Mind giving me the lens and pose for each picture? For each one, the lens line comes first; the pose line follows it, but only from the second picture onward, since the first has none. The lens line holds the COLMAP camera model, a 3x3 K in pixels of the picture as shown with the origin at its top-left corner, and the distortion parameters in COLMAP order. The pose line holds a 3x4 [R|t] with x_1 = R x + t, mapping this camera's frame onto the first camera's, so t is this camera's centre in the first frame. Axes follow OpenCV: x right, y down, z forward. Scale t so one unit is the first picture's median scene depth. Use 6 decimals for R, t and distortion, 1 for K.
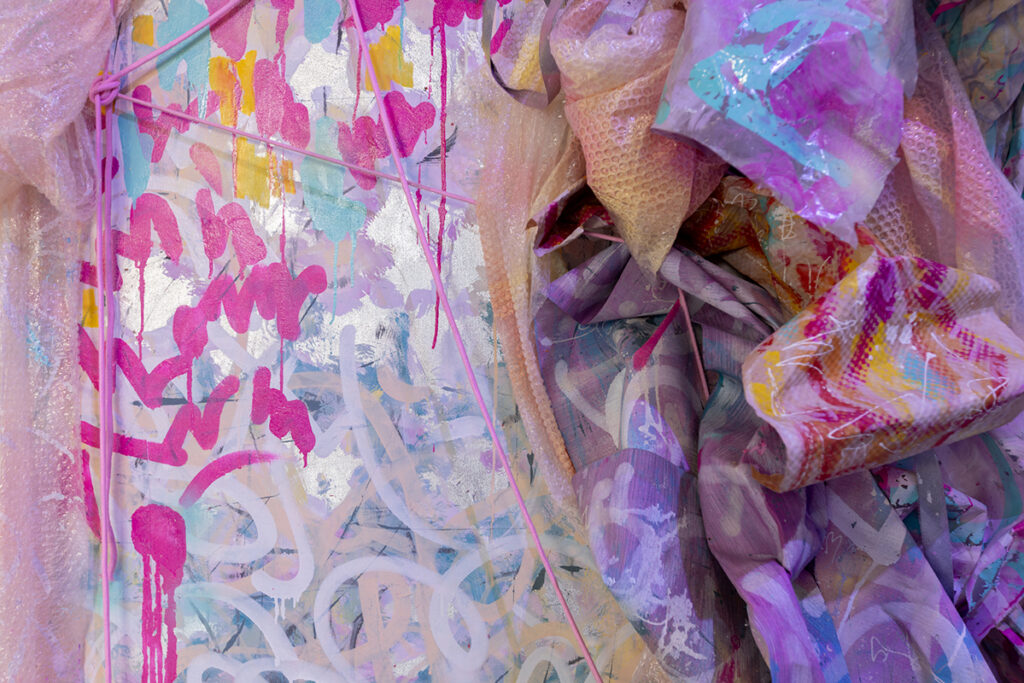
lens RADIAL K [[986.2, 0, 508.4], [0, 986.2, 340.0], [0, 0, 1]] dist [-0.007049, 0.000000]
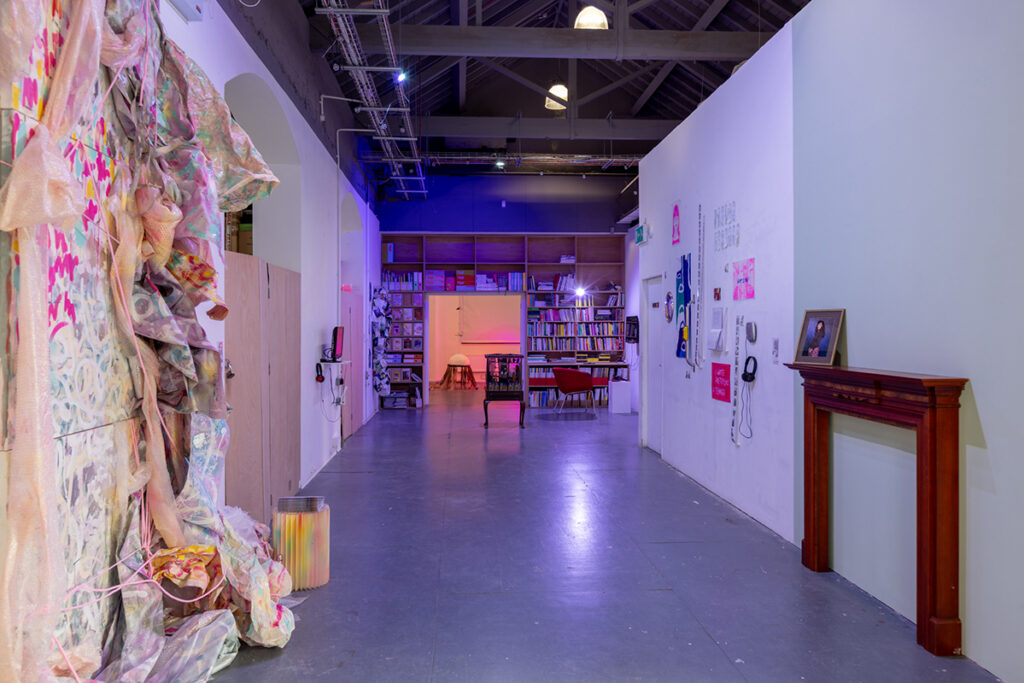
lens RADIAL K [[751.1, 0, 511.9], [0, 751.1, 334.3], [0, 0, 1]] dist [0.009716, 0.001874]
pose [[-0.095384, -0.008693, 0.995403, -2.728204], [0.007696, 0.999926, 0.009470, 0.153415], [-0.995411, 0.008564, -0.095310, -0.035145]]
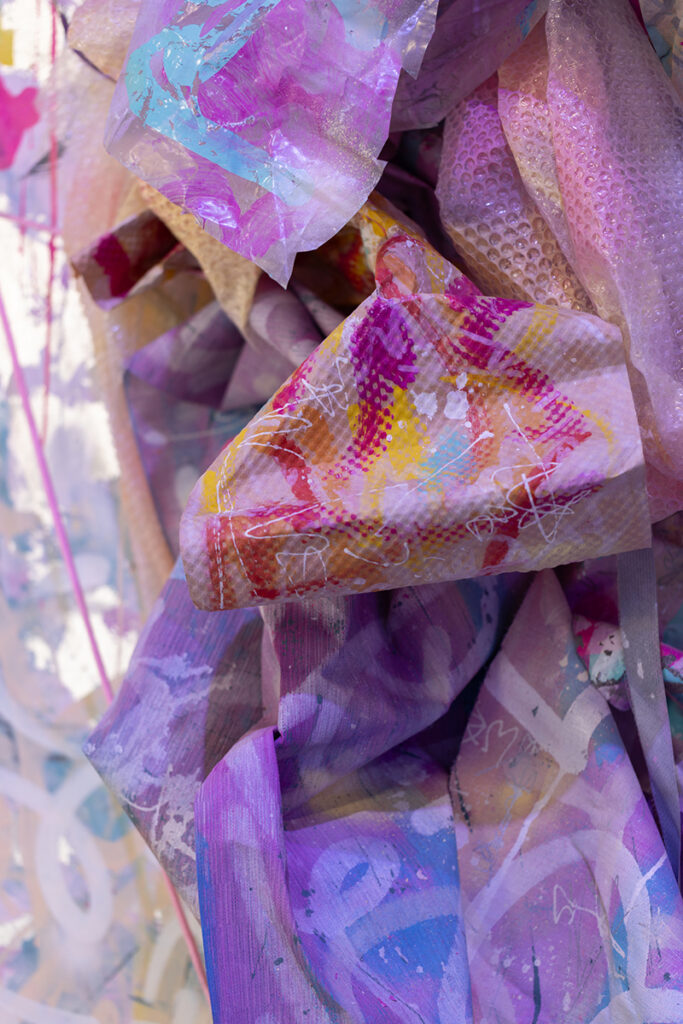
lens RADIAL K [[3008.4, 0, 341.5], [0, 3008.4, 509.4], [0, 0, 1]] dist [-0.031069, 0.000000]
pose [[0.909627, -0.003944, -0.415407, 1.055967], [-0.006243, 0.999712, -0.023163, 0.102329], [0.415378, 0.023663, 0.909341, -0.846235]]
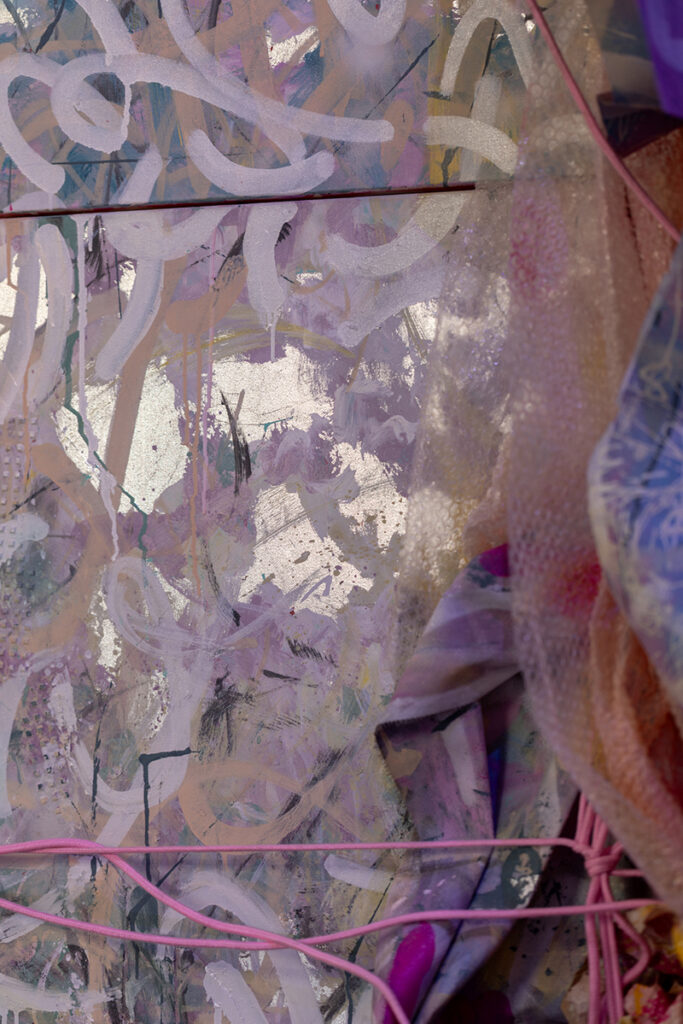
lens RADIAL K [[3008.4, 0, 341.6], [0, 3008.4, 513.9], [0, 0, 1]] dist [-0.031069, 0.000000]
pose [[0.930591, -0.019976, -0.365516, 0.717813], [0.003241, 0.998920, -0.046342, 0.812217], [0.366047, 0.041941, 0.929651, -0.899972]]
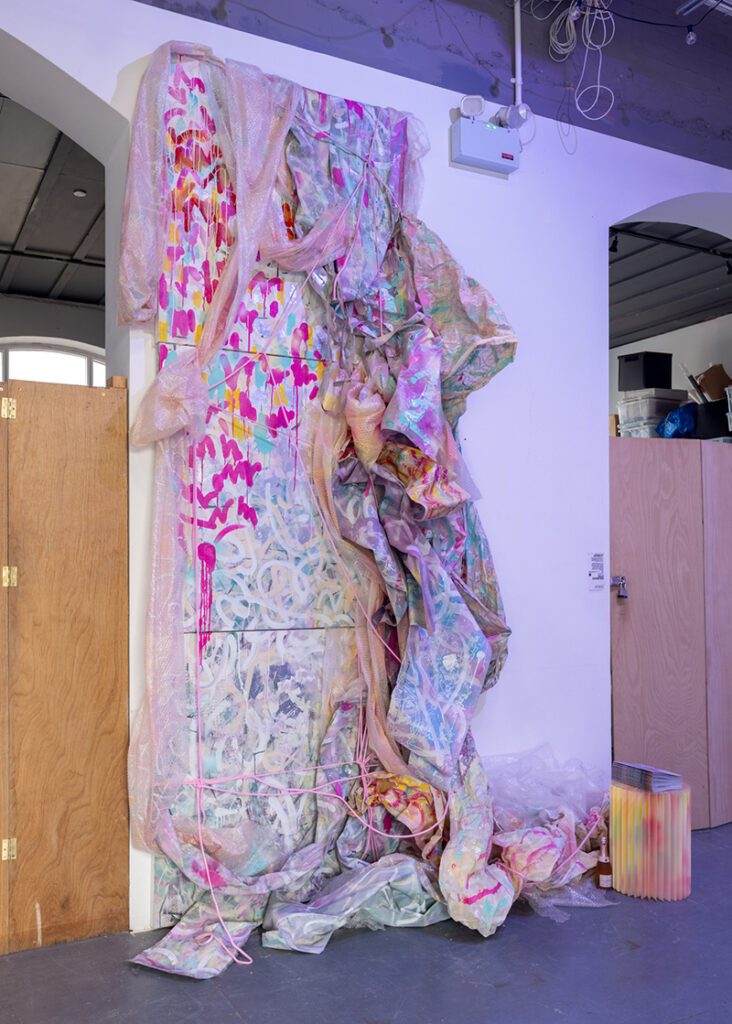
lens RADIAL K [[892.6, 0, 311.5], [0, 892.6, 555.7], [0, 0, 1]] dist [0.019320, -0.010683]
pose [[0.882402, 0.000168, 0.470496, -1.464541], [0.007073, 0.999882, -0.013622, 0.270970], [-0.470443, 0.015348, 0.882297, -1.606623]]
